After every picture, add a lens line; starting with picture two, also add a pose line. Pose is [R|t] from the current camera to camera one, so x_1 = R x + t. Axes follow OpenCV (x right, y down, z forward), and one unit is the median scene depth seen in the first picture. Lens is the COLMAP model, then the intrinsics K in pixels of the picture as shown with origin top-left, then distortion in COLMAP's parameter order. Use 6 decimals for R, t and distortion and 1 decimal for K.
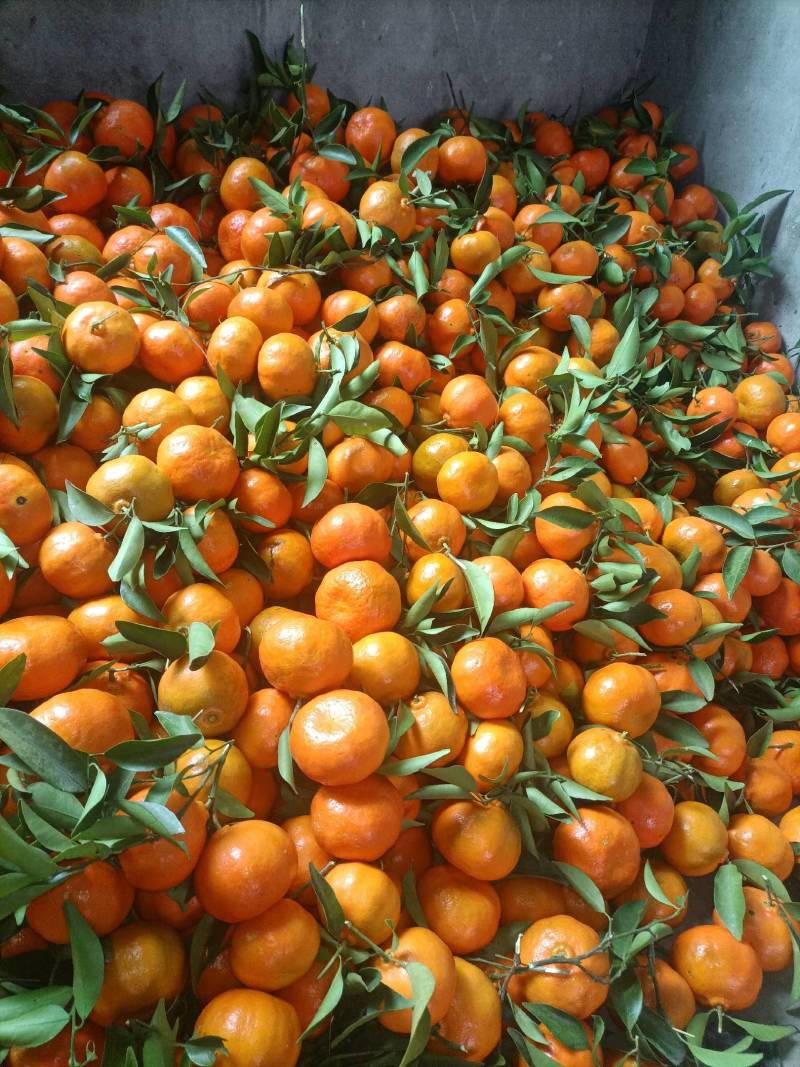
lens RADIAL K [[793.7, 0, 400.0], [0, 793.7, 533.5], [0, 0, 1]] dist [0.007479, -0.000310]
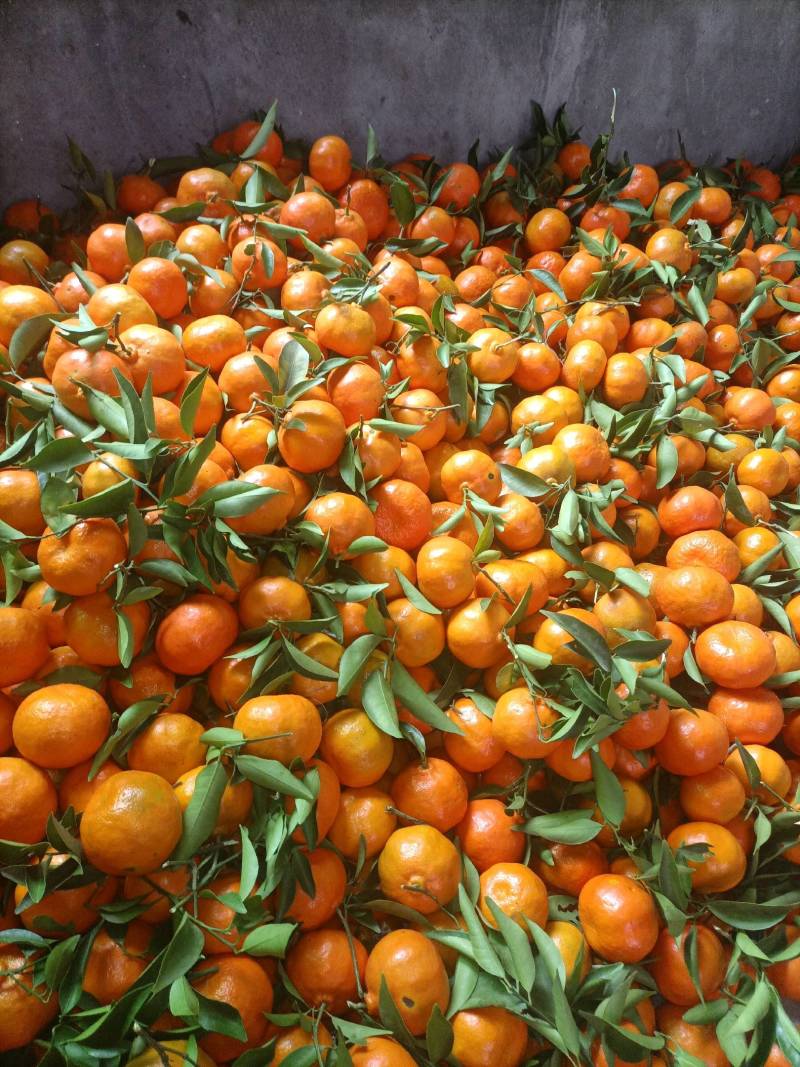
lens RADIAL K [[773.0, 0, 400.0], [0, 773.0, 533.5], [0, 0, 1]] dist [0.001892, 0.002280]
pose [[0.998007, 0.025655, -0.057657, -0.390871], [-0.025694, 0.999670, 0.000069, 0.043021], [0.057640, 0.001413, 0.998336, -0.240833]]
